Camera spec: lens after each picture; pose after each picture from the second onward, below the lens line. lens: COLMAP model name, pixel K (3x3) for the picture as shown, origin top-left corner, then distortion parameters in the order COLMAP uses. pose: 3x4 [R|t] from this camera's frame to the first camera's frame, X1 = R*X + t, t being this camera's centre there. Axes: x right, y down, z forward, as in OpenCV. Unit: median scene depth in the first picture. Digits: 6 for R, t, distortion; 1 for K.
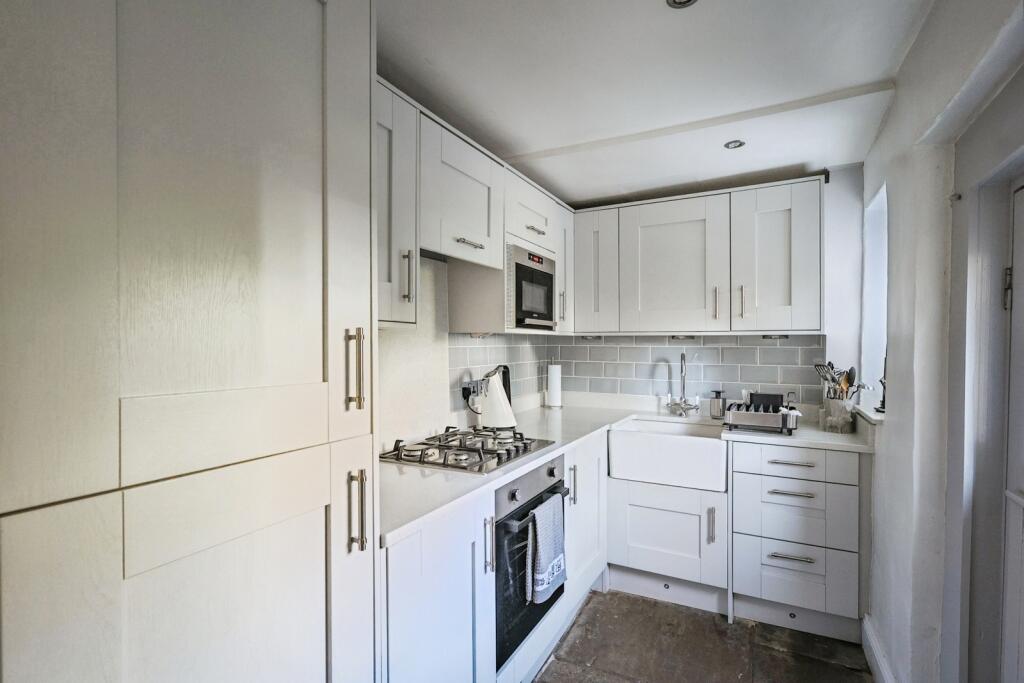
lens RADIAL K [[504.8, 0, 510.8], [0, 504.8, 353.5], [0, 0, 1]] dist [0.000148, 0.000549]
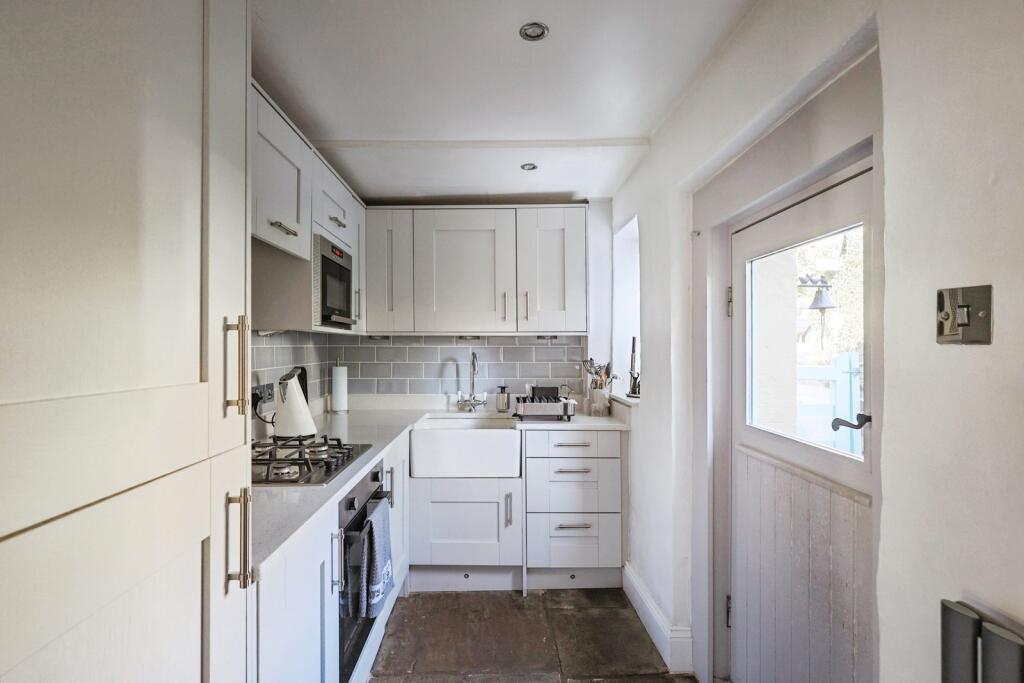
lens RADIAL K [[507.6, 0, 512.0], [0, 507.6, 341.5], [0, 0, 1]] dist [0.001150, 0.000350]
pose [[0.880794, 0.002196, 0.473495, -0.118331], [0.011619, 0.999588, -0.026248, 0.007068], [-0.473358, 0.028621, 0.880405, 0.022261]]
